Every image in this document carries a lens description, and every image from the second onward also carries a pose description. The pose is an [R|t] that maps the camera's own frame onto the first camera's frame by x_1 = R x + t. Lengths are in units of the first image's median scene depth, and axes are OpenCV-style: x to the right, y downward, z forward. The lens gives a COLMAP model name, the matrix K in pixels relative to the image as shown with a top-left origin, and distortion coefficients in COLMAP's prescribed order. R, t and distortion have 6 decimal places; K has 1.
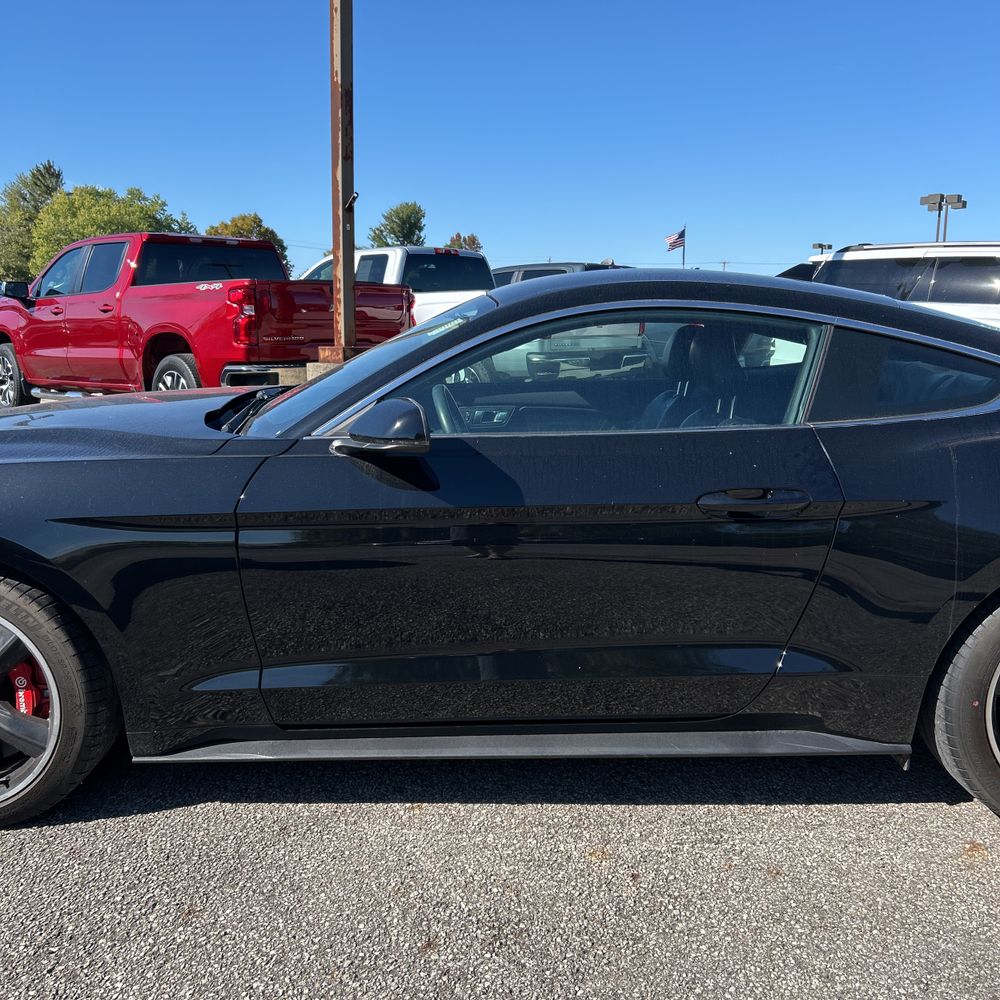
lens RADIAL K [[1014.9, 0, 512.6], [0, 1014.9, 502.8], [0, 0, 1]] dist [0.010956, 0.000000]
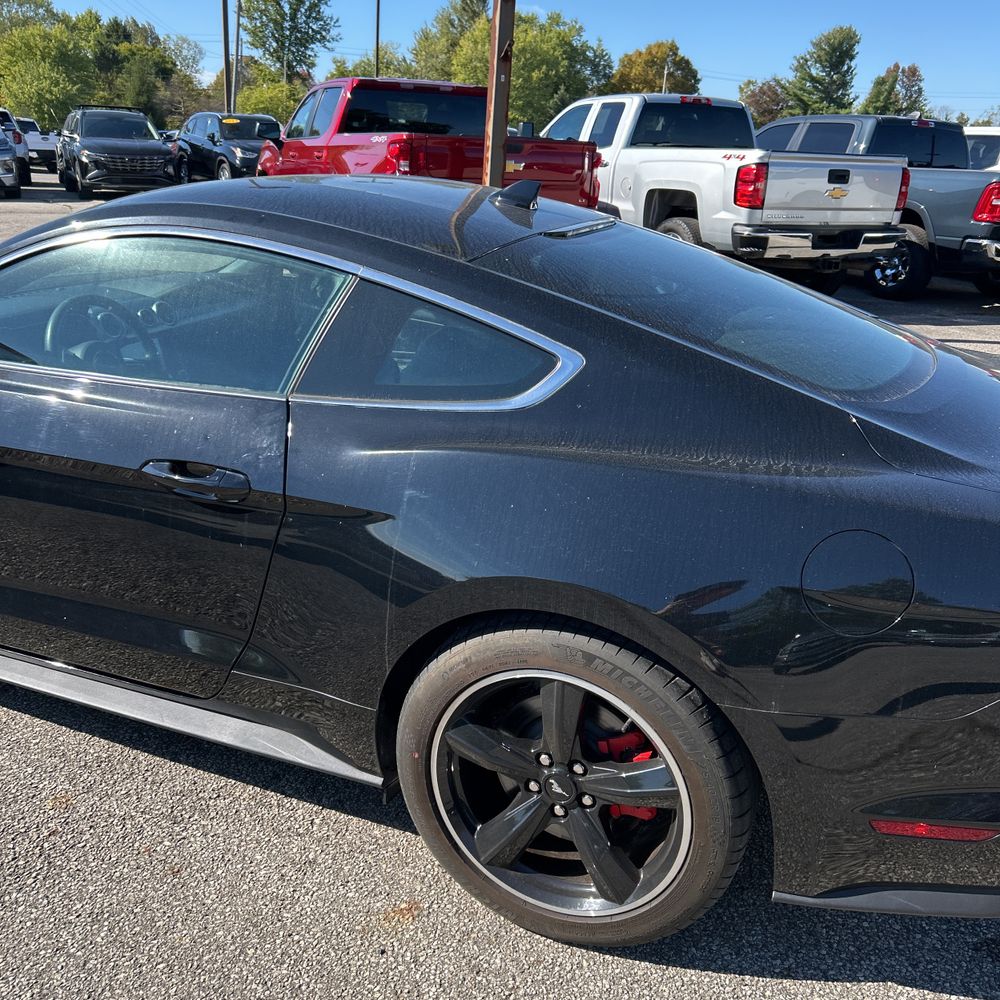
lens RADIAL K [[1014.9, 0, 495.0], [0, 1014.9, 520.0], [0, 0, 1]] dist [0.010956, 0.000000]
pose [[0.917696, 0.171482, -0.358369, 0.214857], [-0.110379, 0.976586, 0.184650, -0.042062], [0.381643, -0.129896, 0.915137, 0.078550]]
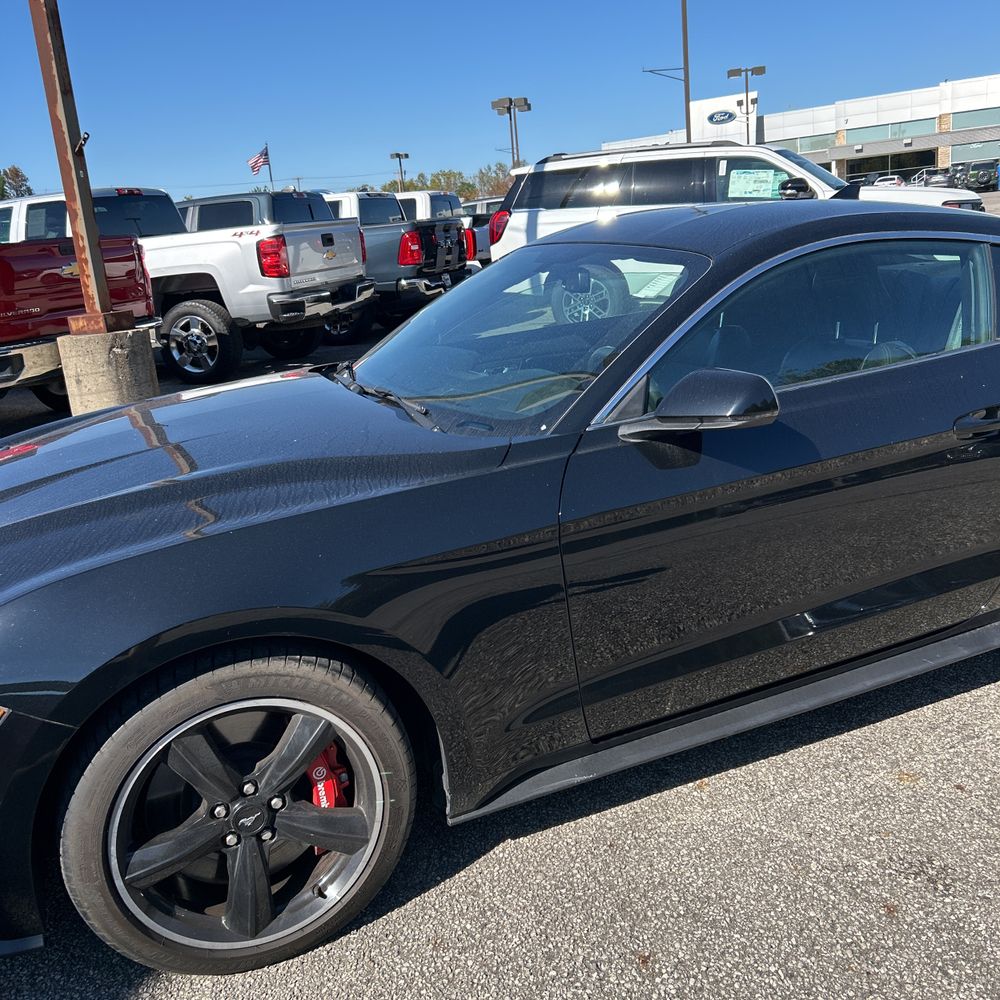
lens RADIAL K [[1014.9, 0, 503.2], [0, 1014.9, 496.8], [0, 0, 1]] dist [0.010956, 0.000000]
pose [[0.919613, -0.182509, 0.347853, -0.165732], [0.157141, 0.982494, 0.100056, -0.029303], [-0.360025, -0.037351, 0.932195, 0.050526]]
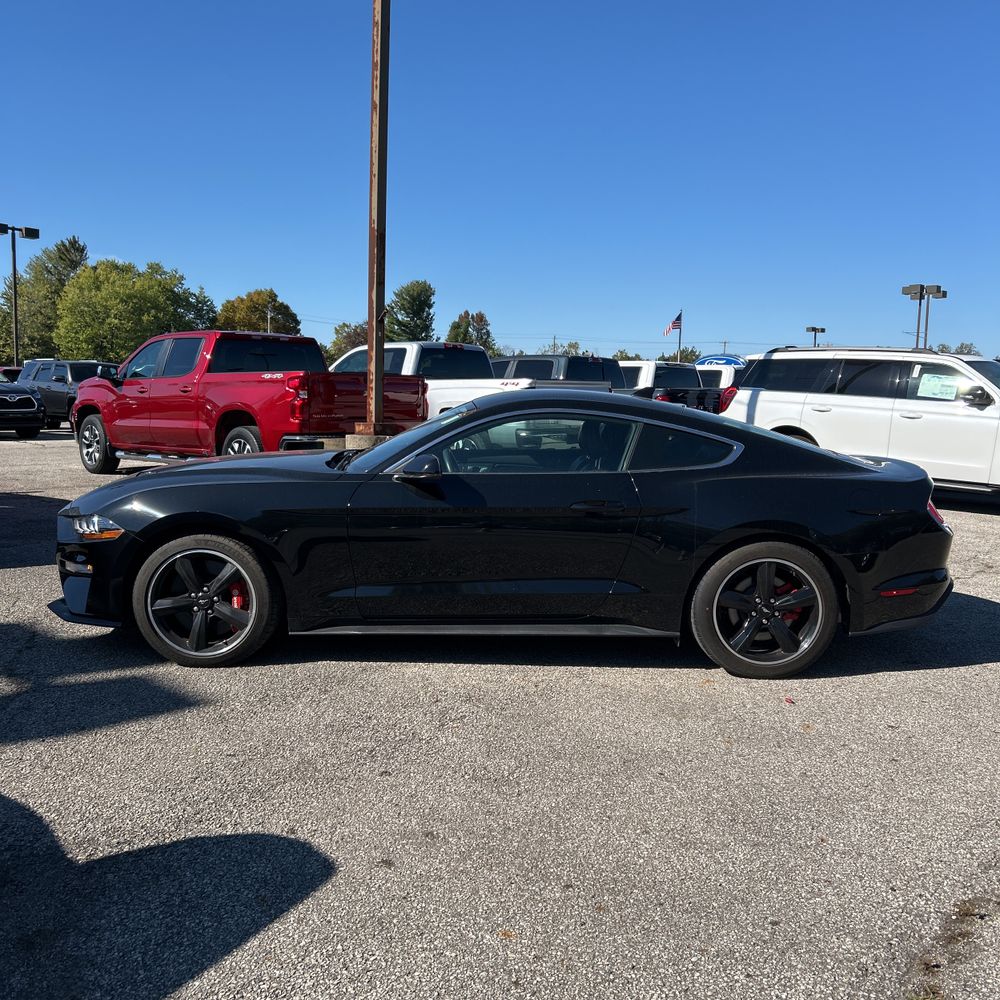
lens RADIAL K [[1014.9, 0, 518.9], [0, 1014.9, 508.6], [0, 0, 1]] dist [0.010956, 0.000000]
pose [[0.999874, 0.015756, 0.001732, 0.019764], [-0.015609, 0.997736, -0.065421, 0.037346], [-0.002759, 0.065386, 0.997856, -0.283967]]
